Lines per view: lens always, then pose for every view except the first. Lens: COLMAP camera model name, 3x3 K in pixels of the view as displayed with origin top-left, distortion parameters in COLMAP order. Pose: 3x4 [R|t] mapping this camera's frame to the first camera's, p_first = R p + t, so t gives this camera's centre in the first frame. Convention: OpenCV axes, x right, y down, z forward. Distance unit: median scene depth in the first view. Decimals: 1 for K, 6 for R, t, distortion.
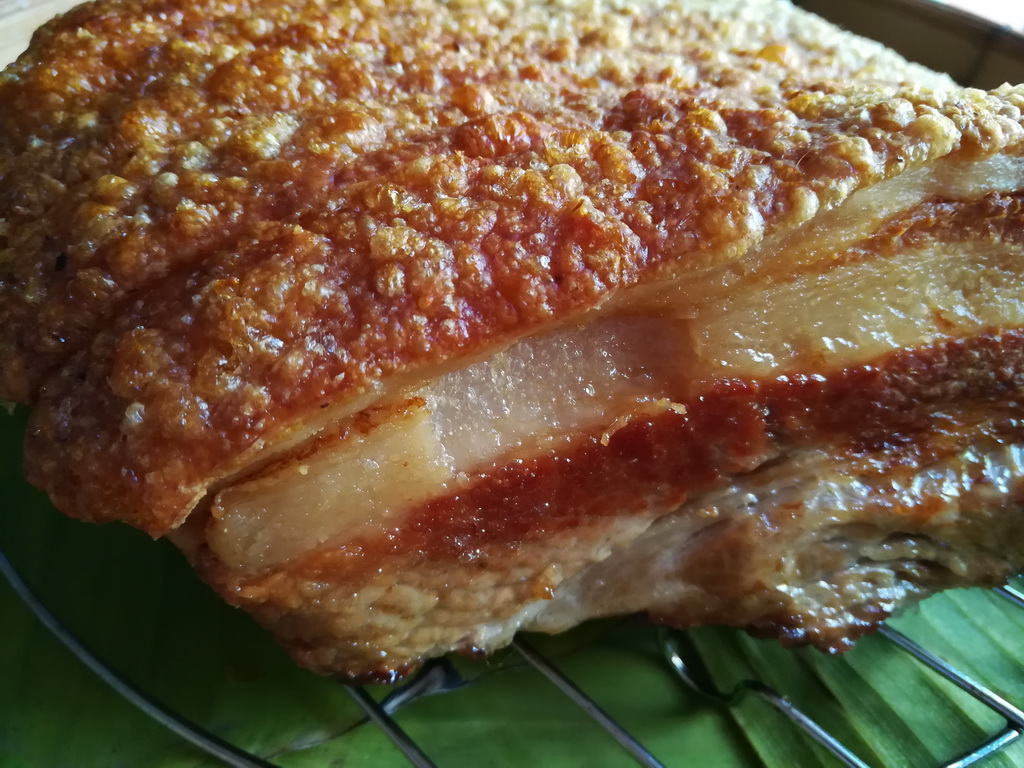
lens RADIAL K [[803.3, 0, 512.0], [0, 803.3, 384.0], [0, 0, 1]] dist [-0.001109, -0.003287]
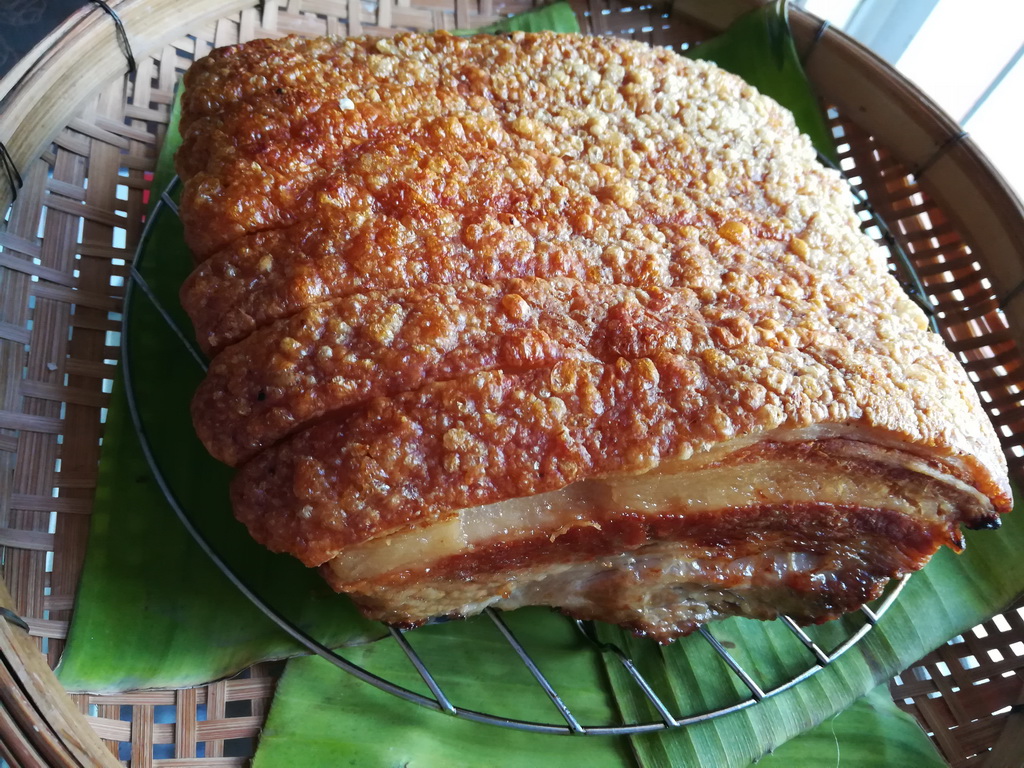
lens RADIAL K [[758.8, 0, 512.0], [0, 758.8, 384.0], [0, 0, 1]] dist [0.002533, 0.003196]
pose [[0.983791, 0.173637, 0.044784, -0.110252], [-0.179297, 0.956395, 0.230565, -0.641566], [-0.002797, -0.234858, 0.972026, -0.570197]]
